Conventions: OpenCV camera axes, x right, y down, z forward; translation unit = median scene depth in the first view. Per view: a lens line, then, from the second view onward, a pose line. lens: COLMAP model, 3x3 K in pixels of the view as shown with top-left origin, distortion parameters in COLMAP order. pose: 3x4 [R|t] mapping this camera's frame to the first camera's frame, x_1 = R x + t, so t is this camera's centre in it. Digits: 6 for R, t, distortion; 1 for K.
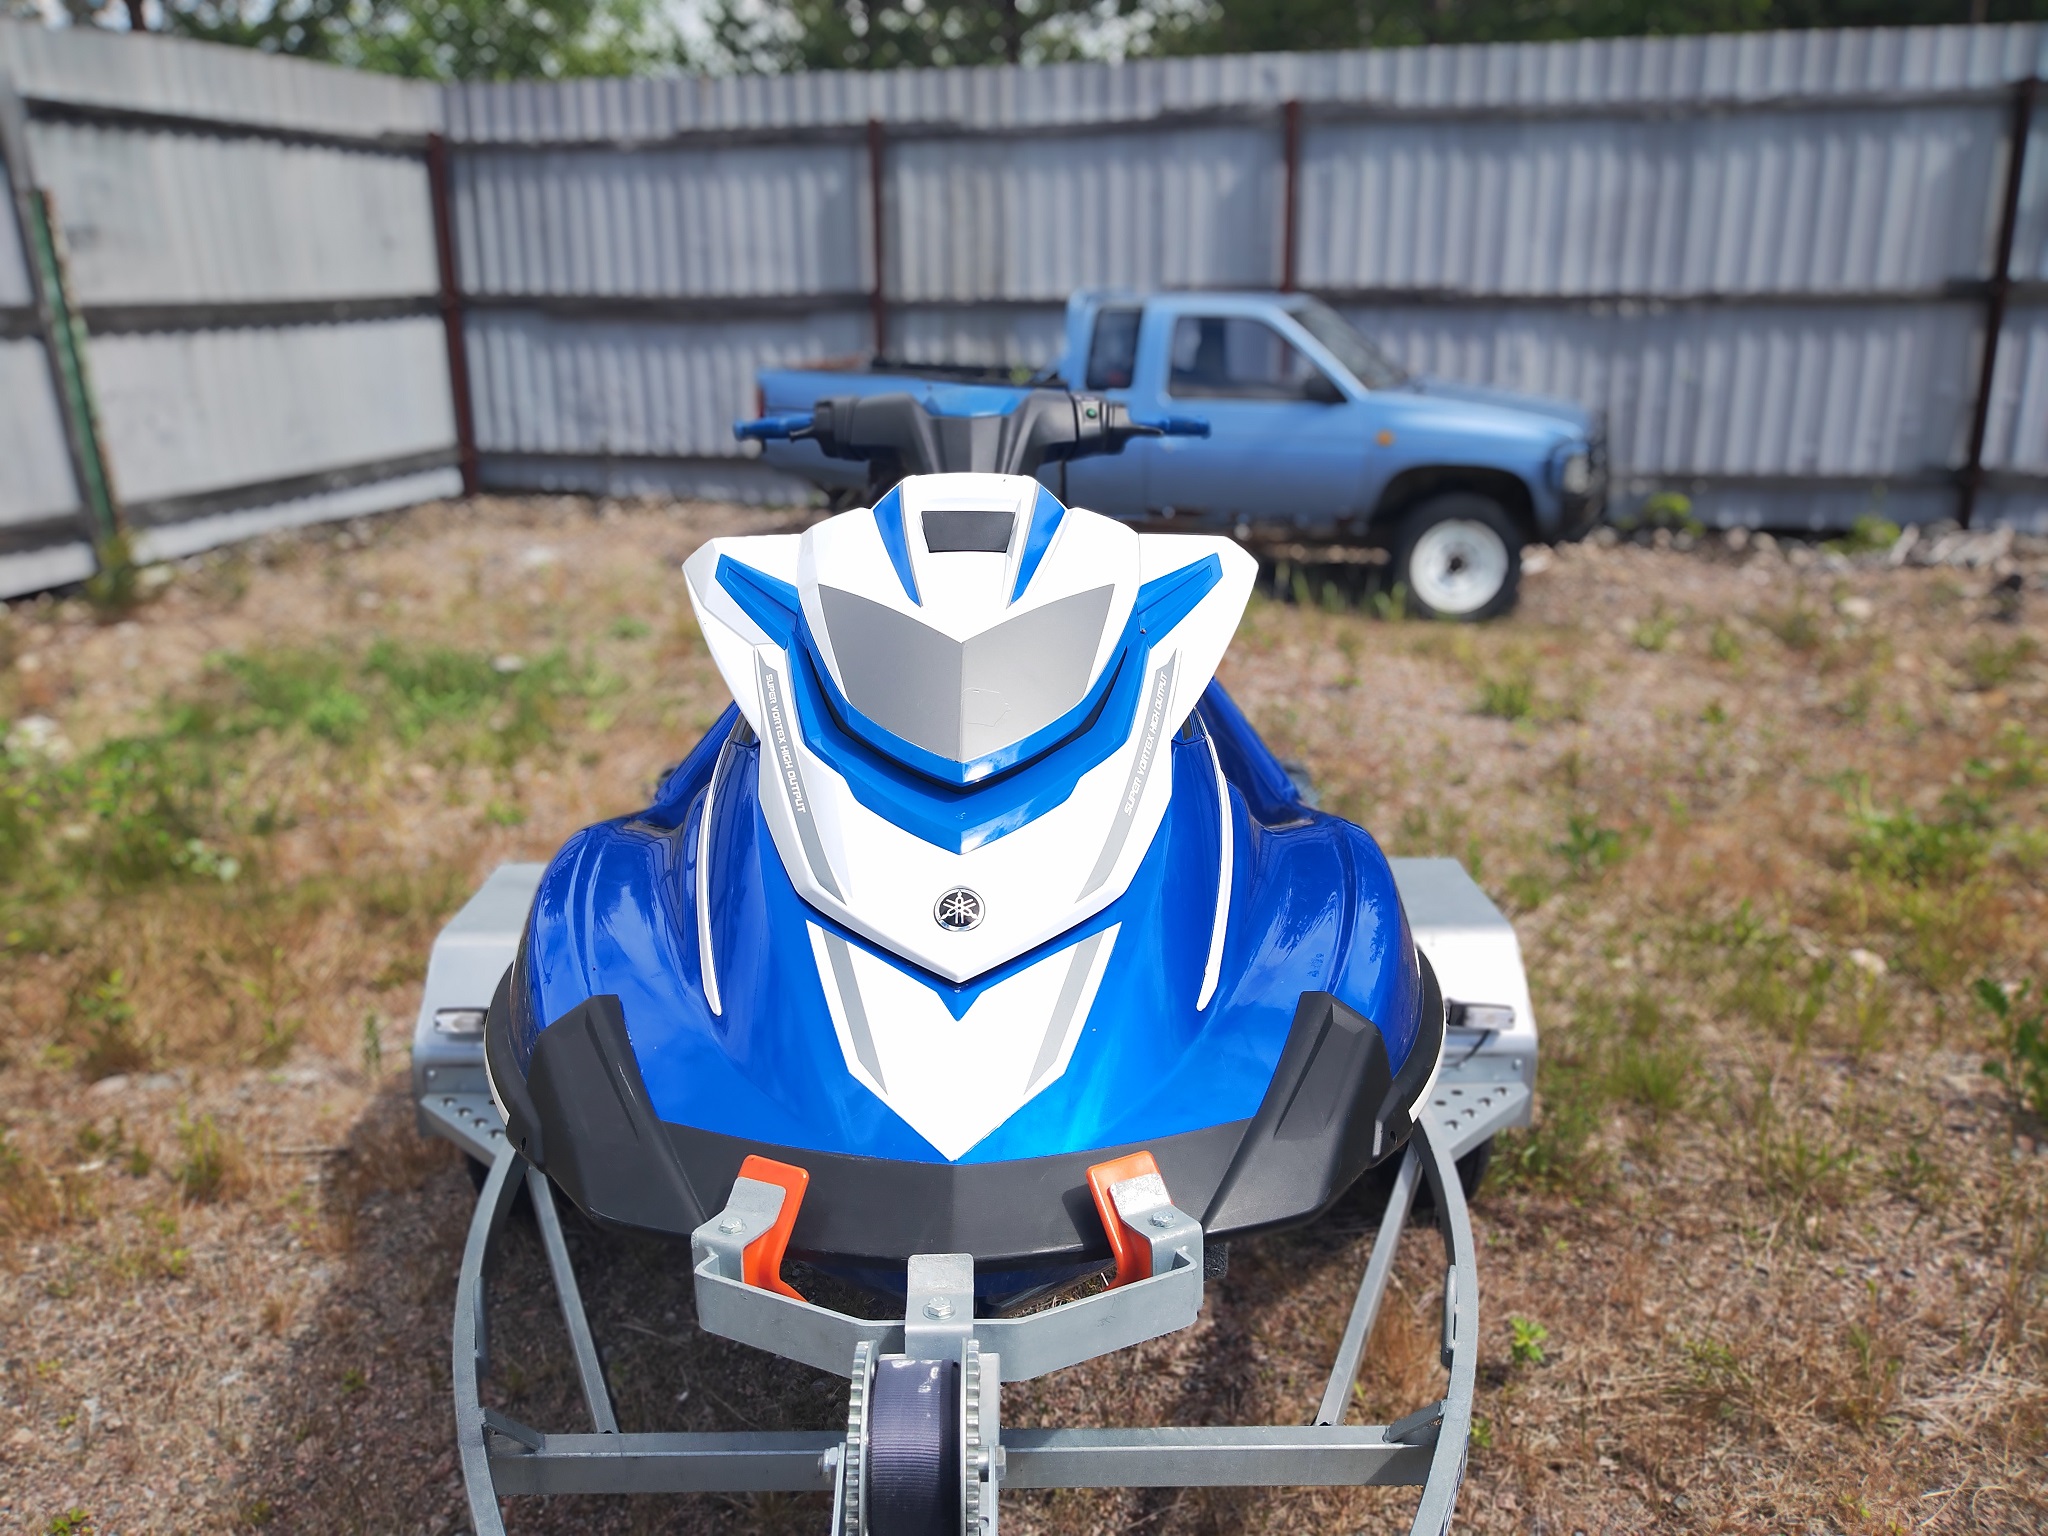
lens RADIAL K [[1631.5, 0, 1027.2], [0, 1631.5, 768.1], [0, 0, 1]] dist [0.035941, -0.029225]
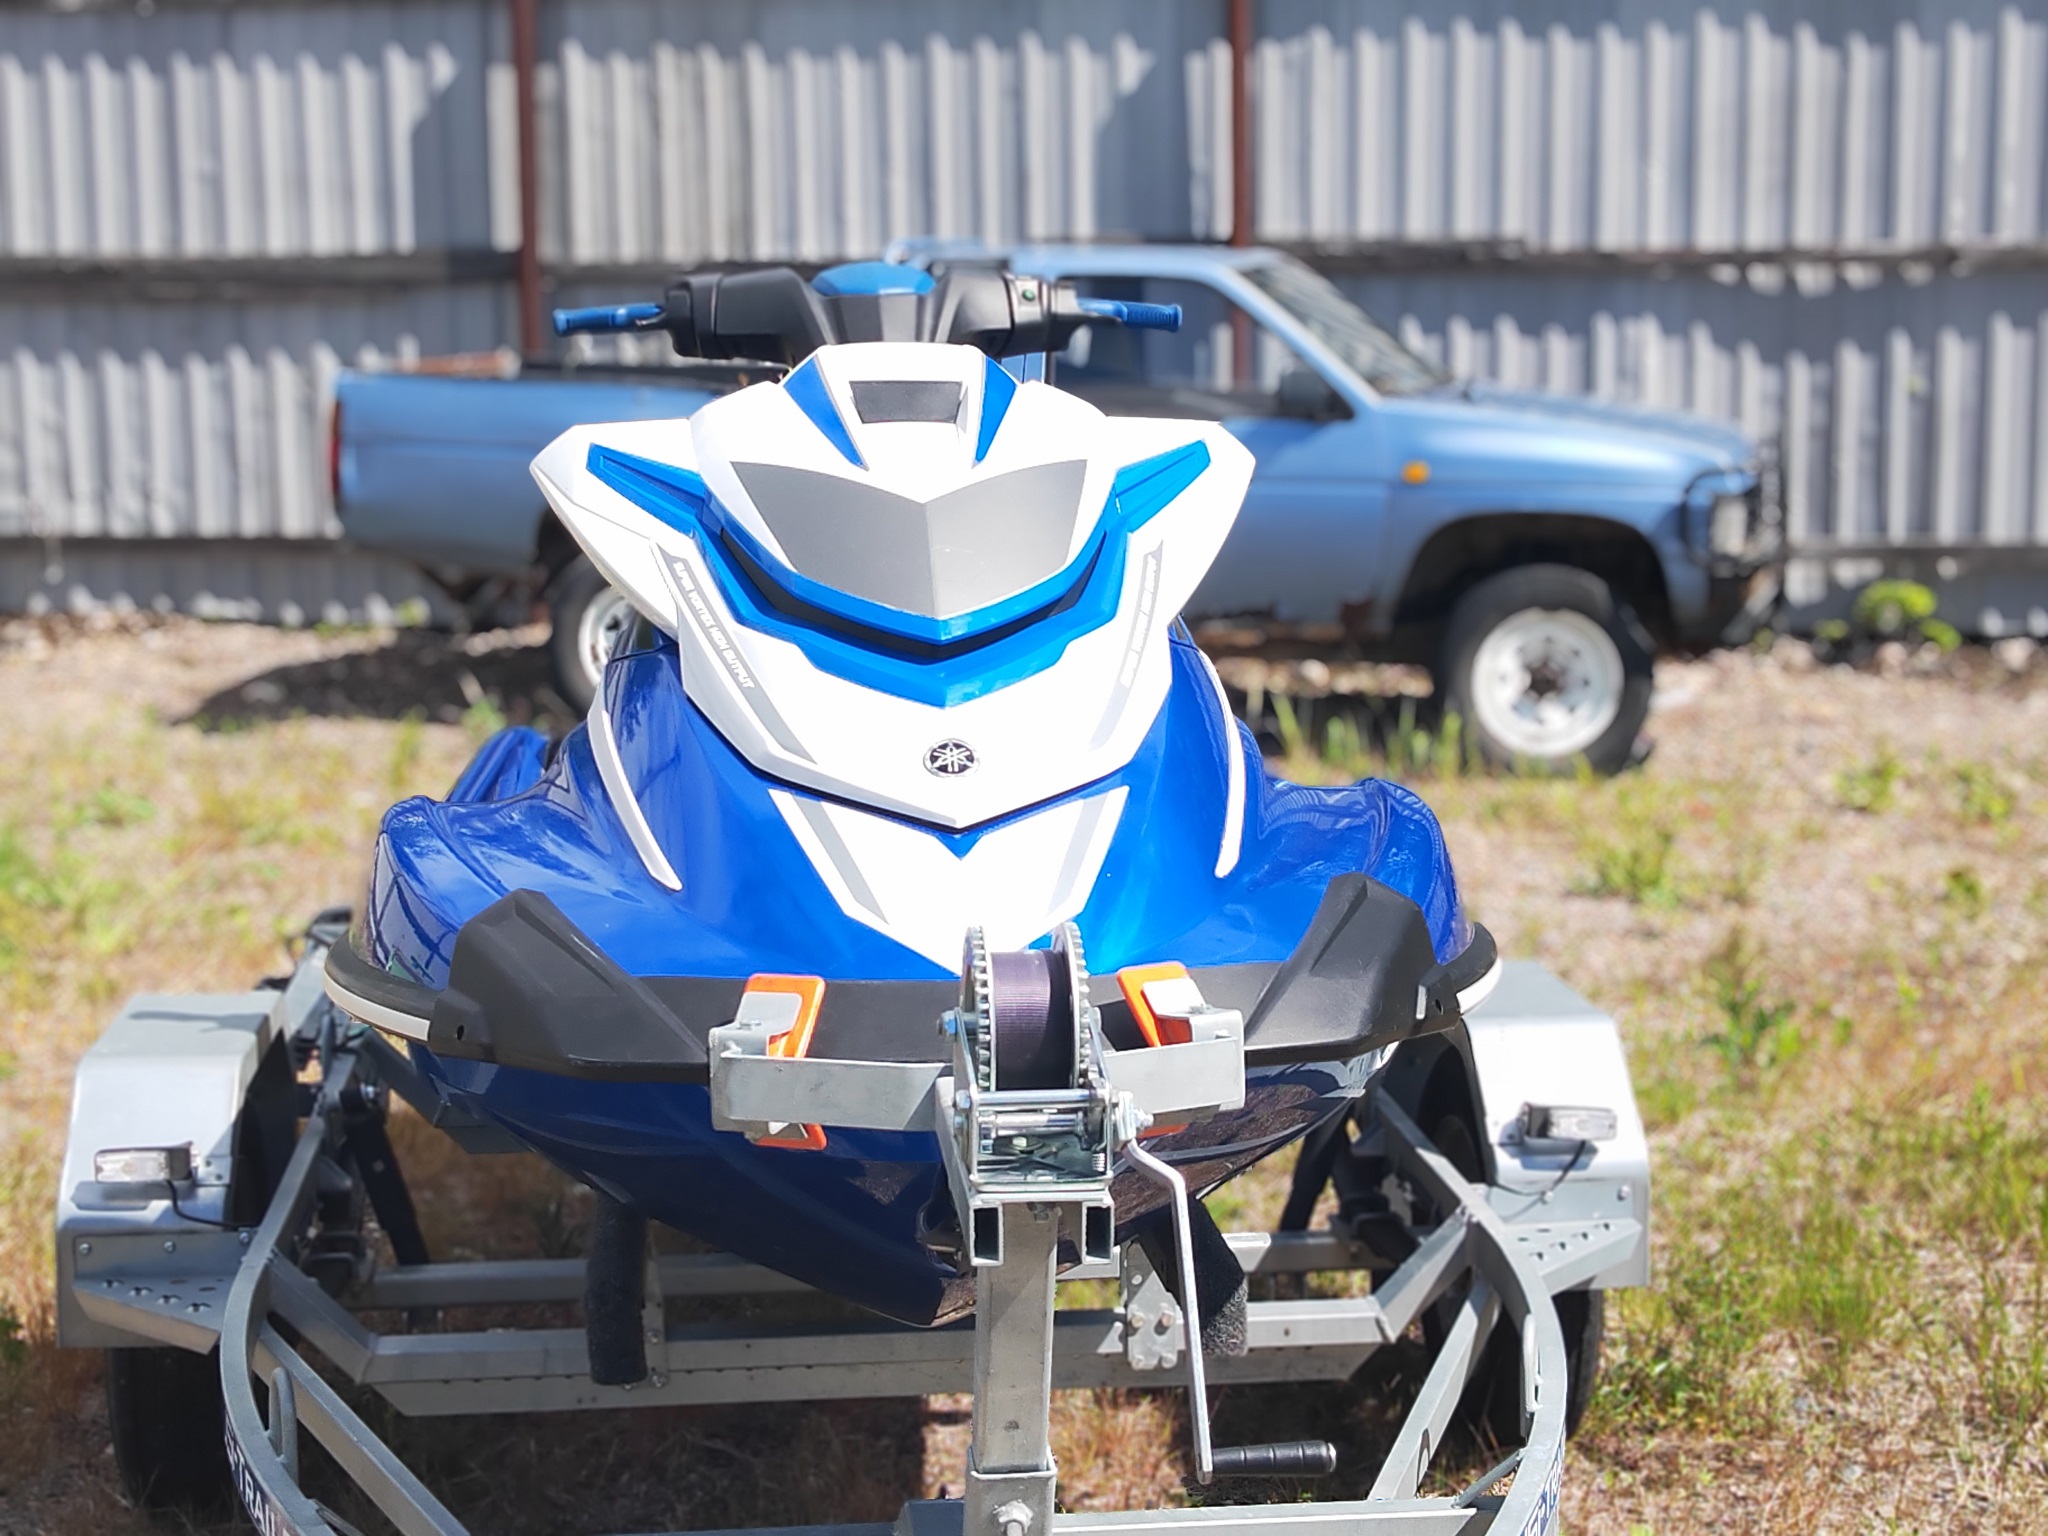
lens RADIAL K [[3282.2, 0, 1024.3], [0, 3282.2, 768.5], [0, 0, 1]] dist [0.050223, 0.000000]
pose [[0.995880, -0.014773, 0.089473, -0.059015], [0.027275, 0.989753, -0.140161, 0.124938], [-0.086486, 0.142024, 0.986078, -0.281297]]
